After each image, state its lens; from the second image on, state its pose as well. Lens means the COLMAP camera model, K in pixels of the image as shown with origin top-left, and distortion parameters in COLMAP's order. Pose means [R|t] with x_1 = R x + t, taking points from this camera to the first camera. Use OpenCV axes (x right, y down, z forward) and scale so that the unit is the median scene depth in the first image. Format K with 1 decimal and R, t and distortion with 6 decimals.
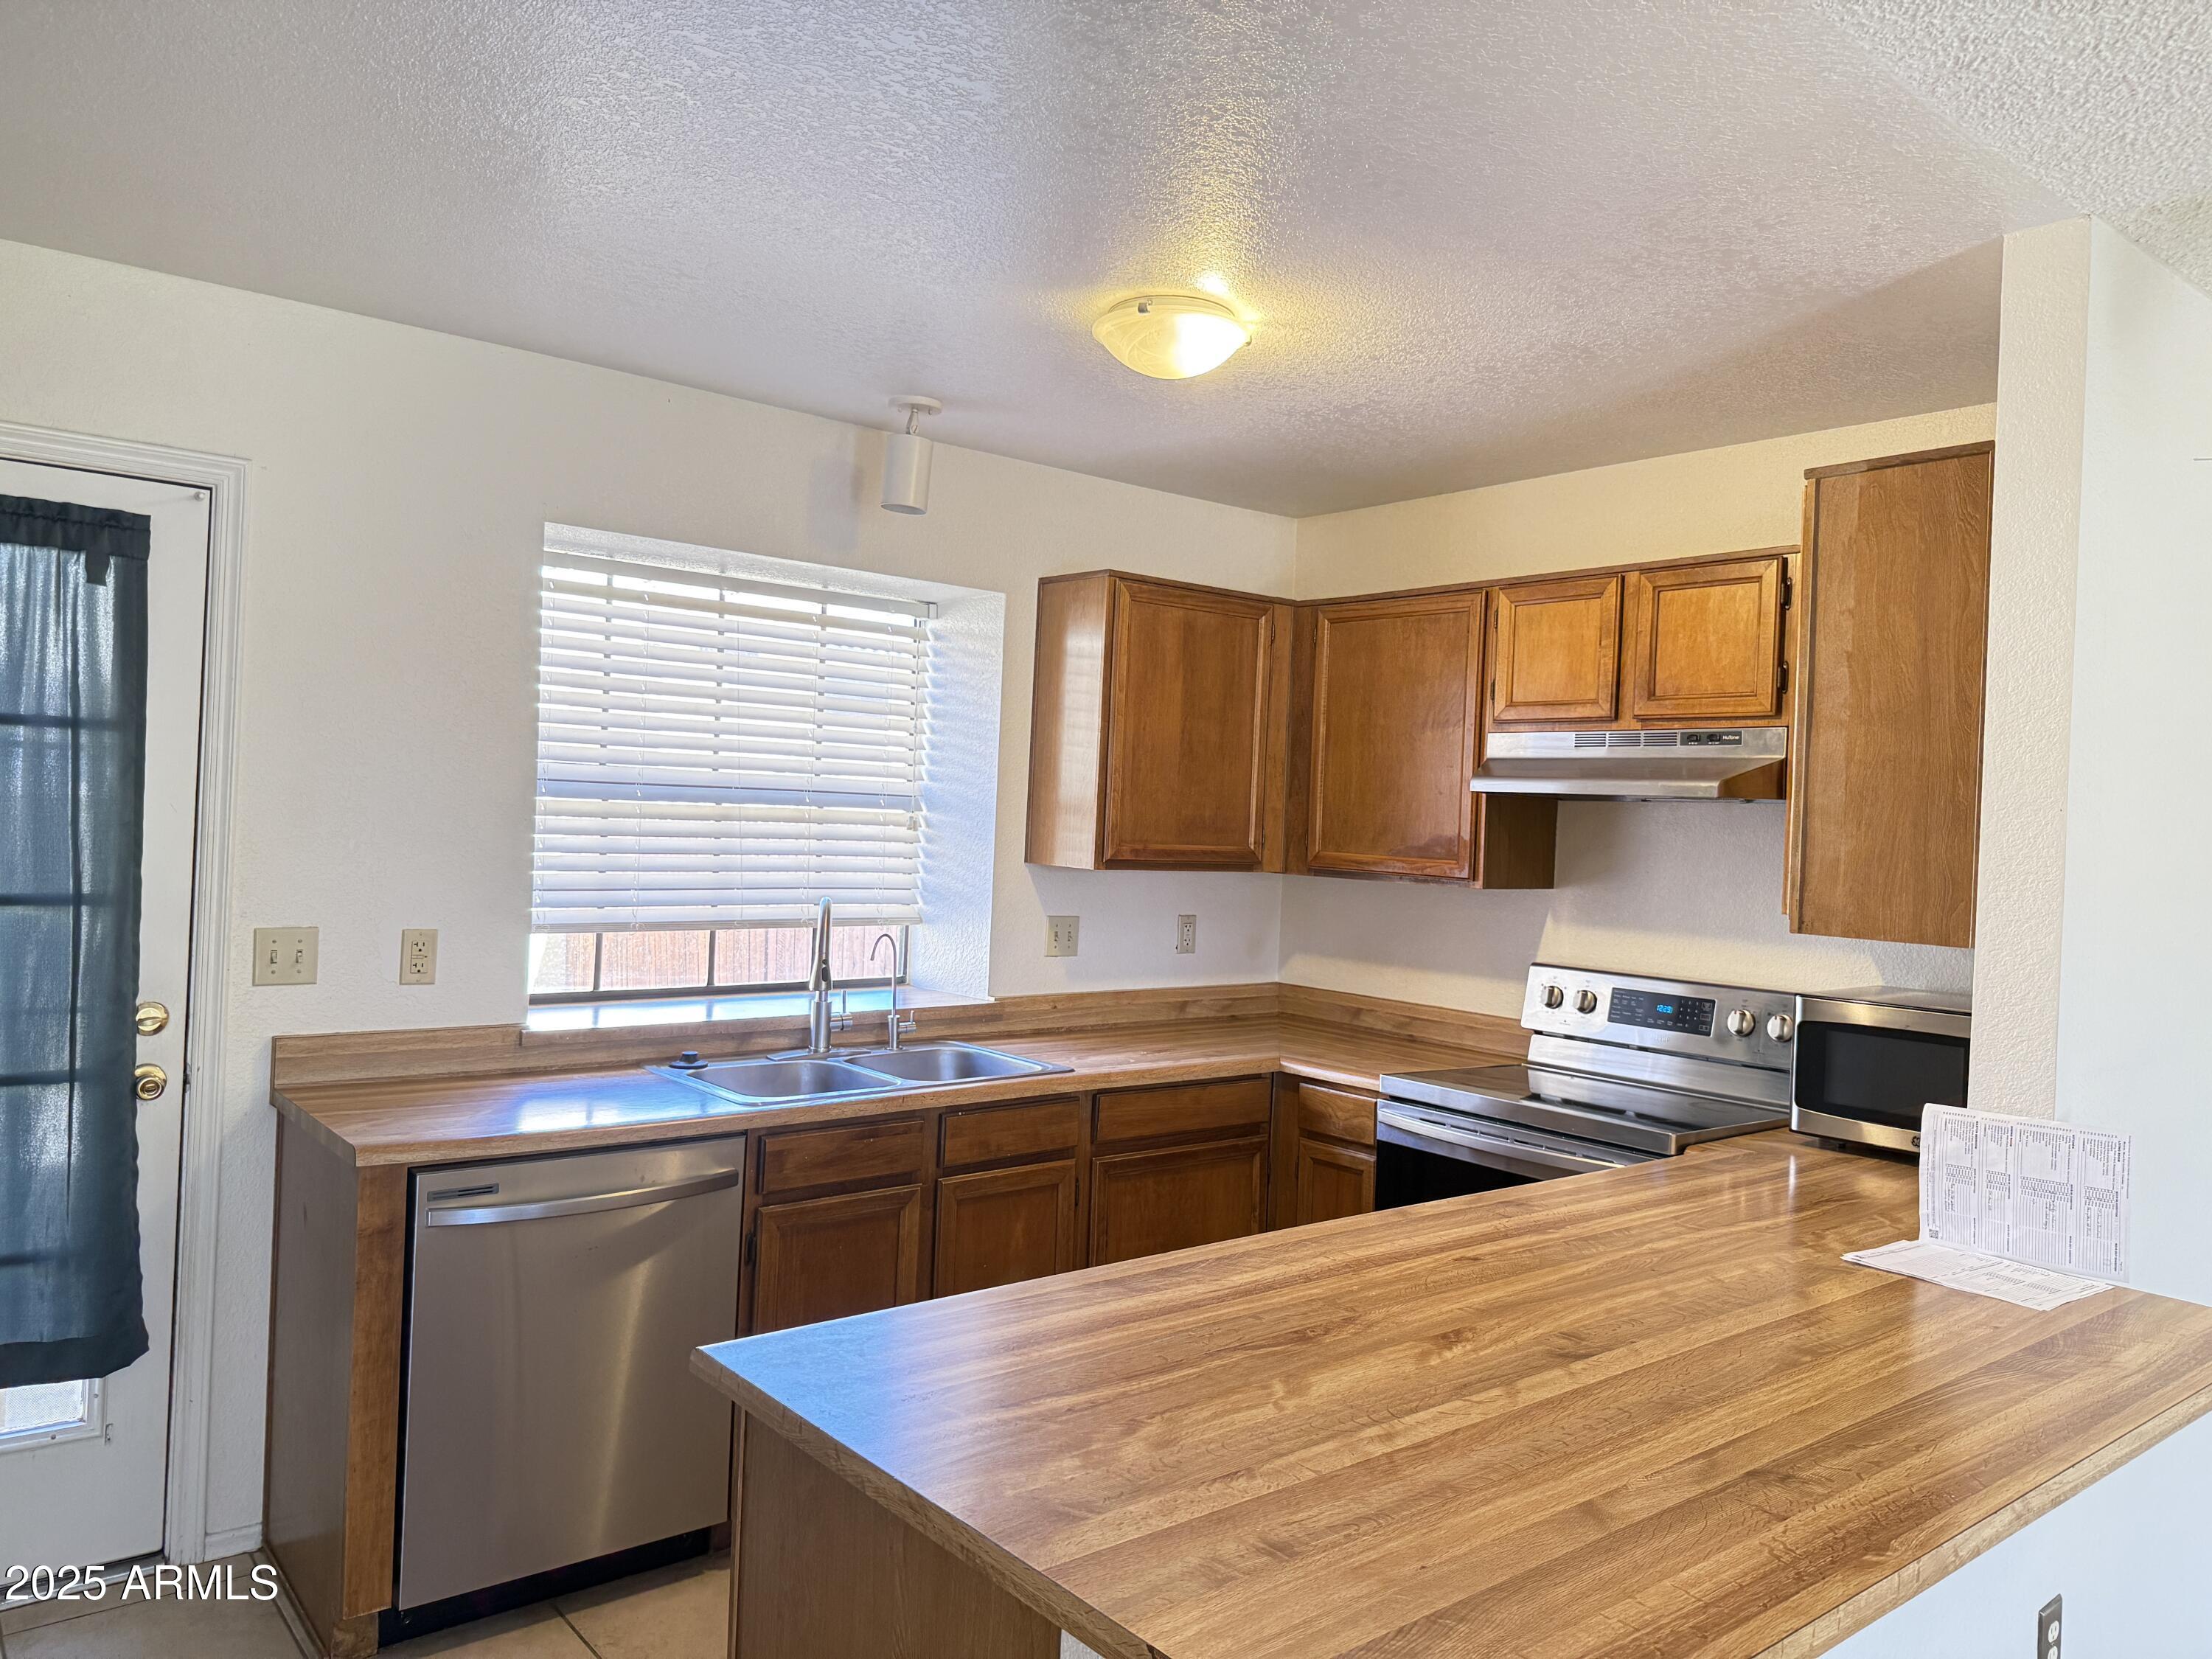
lens RADIAL K [[1553.6, 0, 1105.3], [0, 1553.6, 827.6], [0, 0, 1]] dist [0.037246, -0.058215]
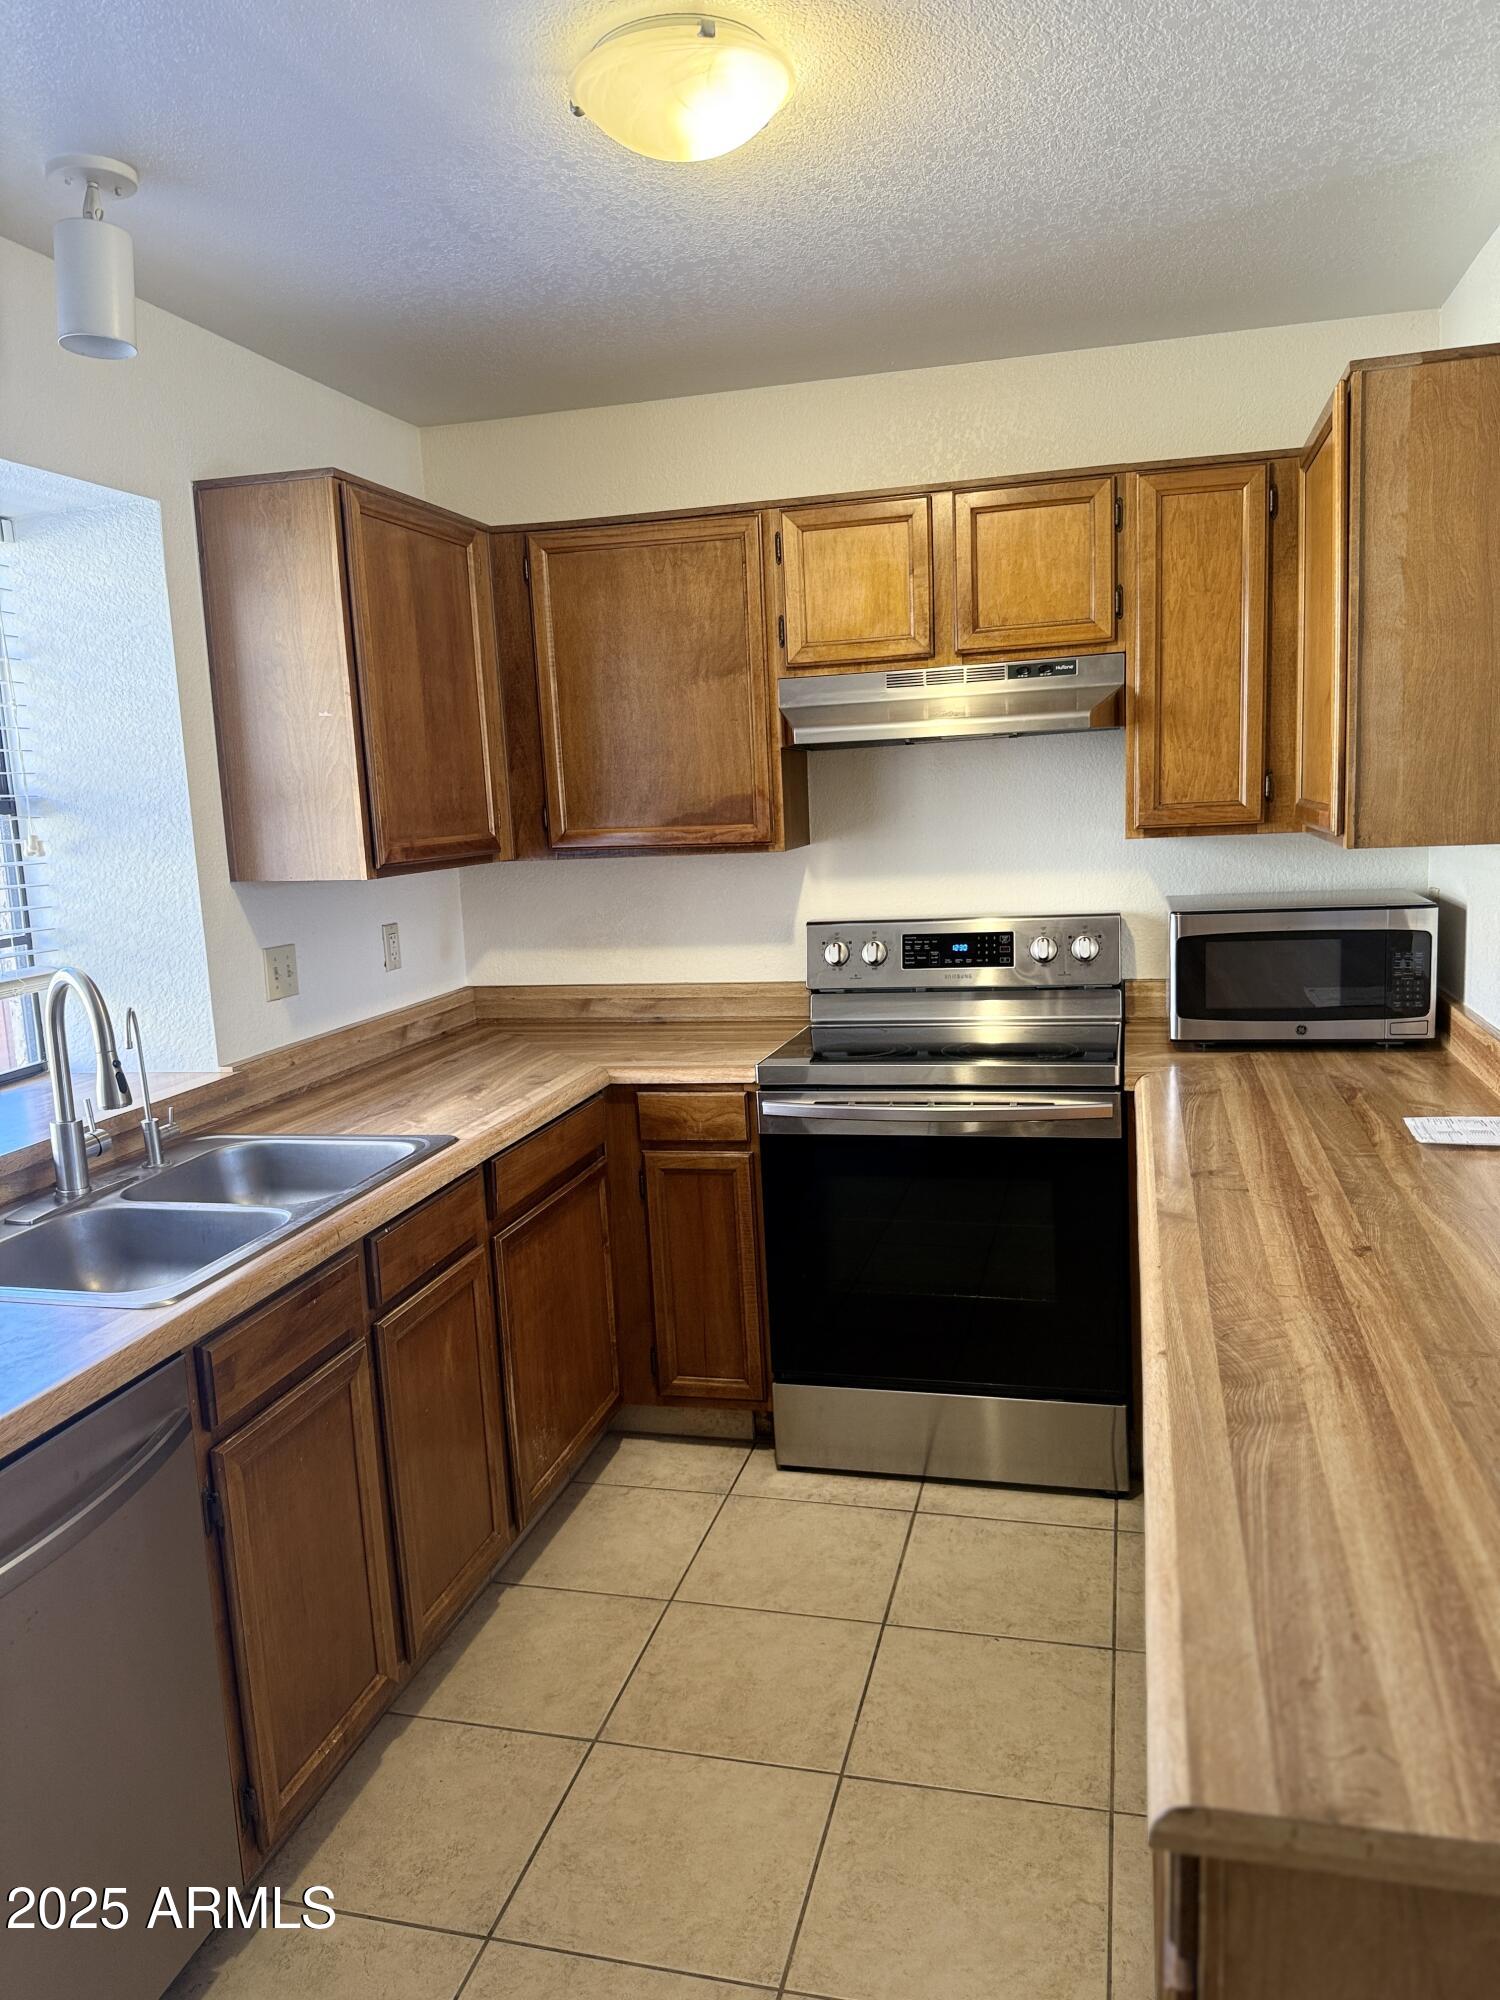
lens RADIAL K [[1404.7, 0, 749.4], [0, 1404.7, 1030.4], [0, 0, 1]] dist [0.037246, -0.058215]
pose [[0.800227, -0.181478, 0.571579, -0.365859], [0.086410, 0.978059, 0.189560, -0.021793], [-0.593439, -0.102301, 0.798351, 0.436717]]
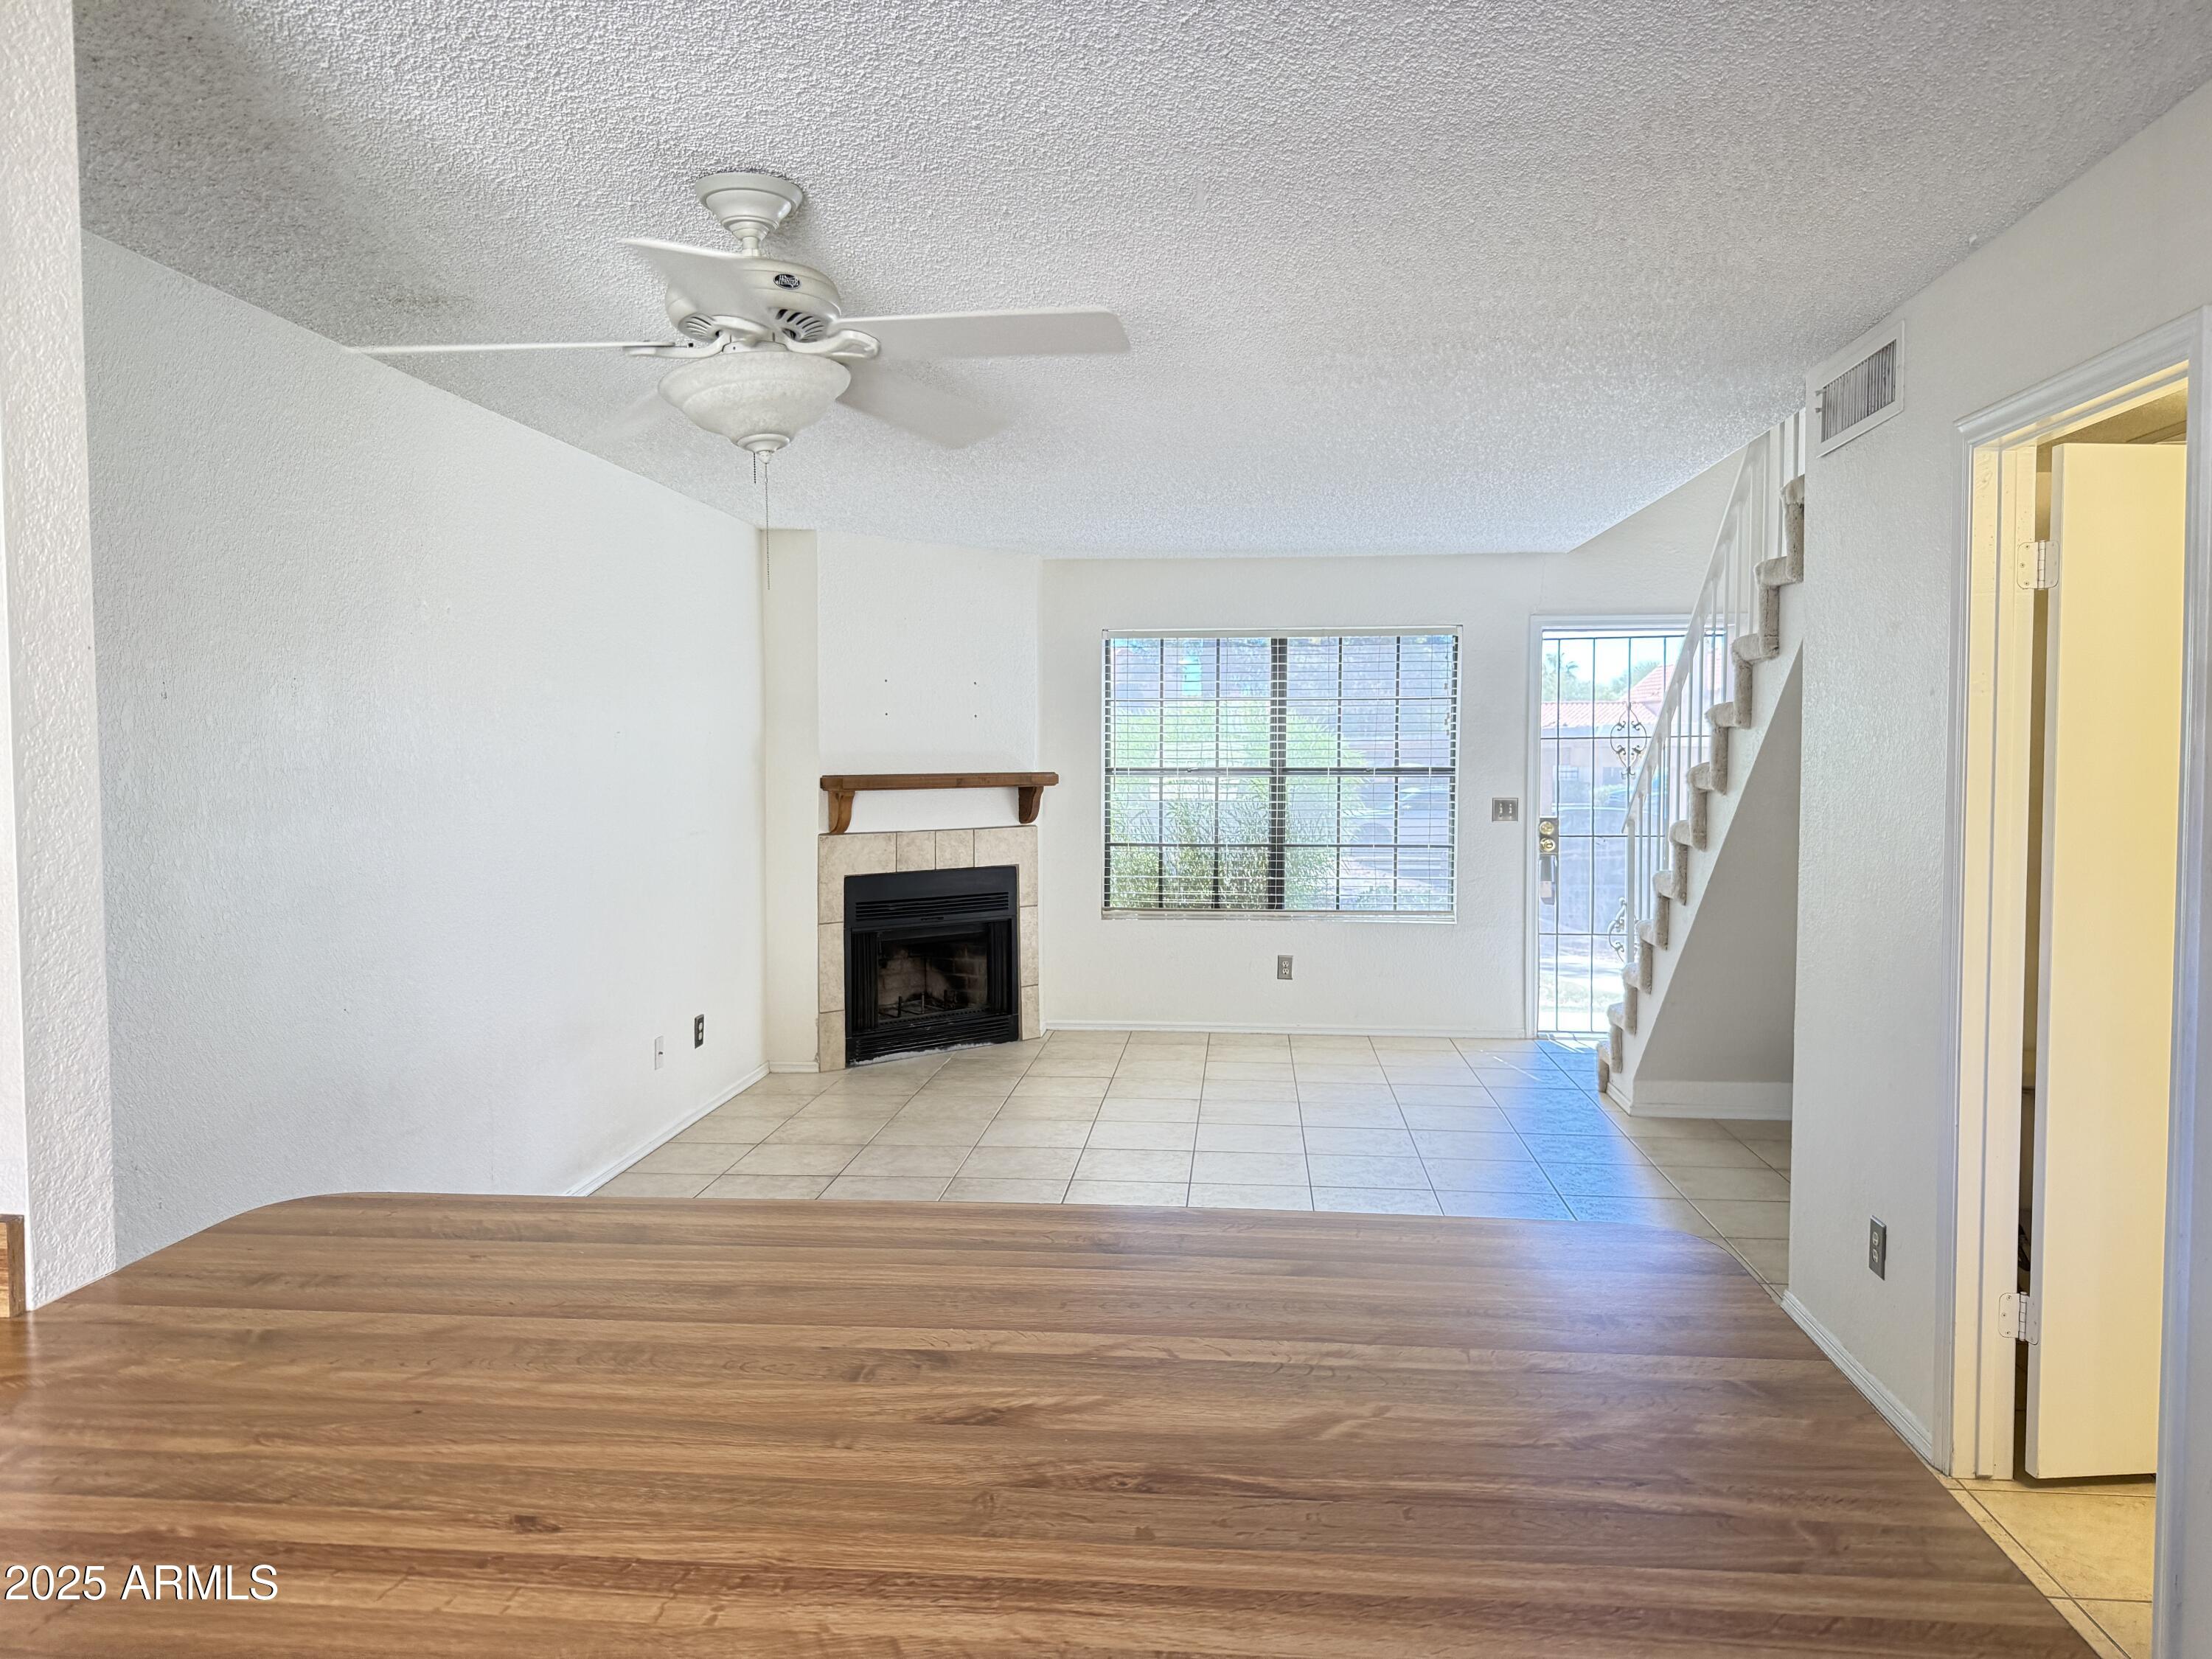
lens RADIAL K [[1553.6, 0, 1112.9], [0, 1553.6, 834.7], [0, 0, 1]] dist [0.037246, -0.058215]
pose [[-0.718126, -0.074056, 0.691961, -0.182711], [-0.018653, 0.996013, 0.087238, 0.002186], [-0.695663, 0.049741, -0.716644, 0.925168]]
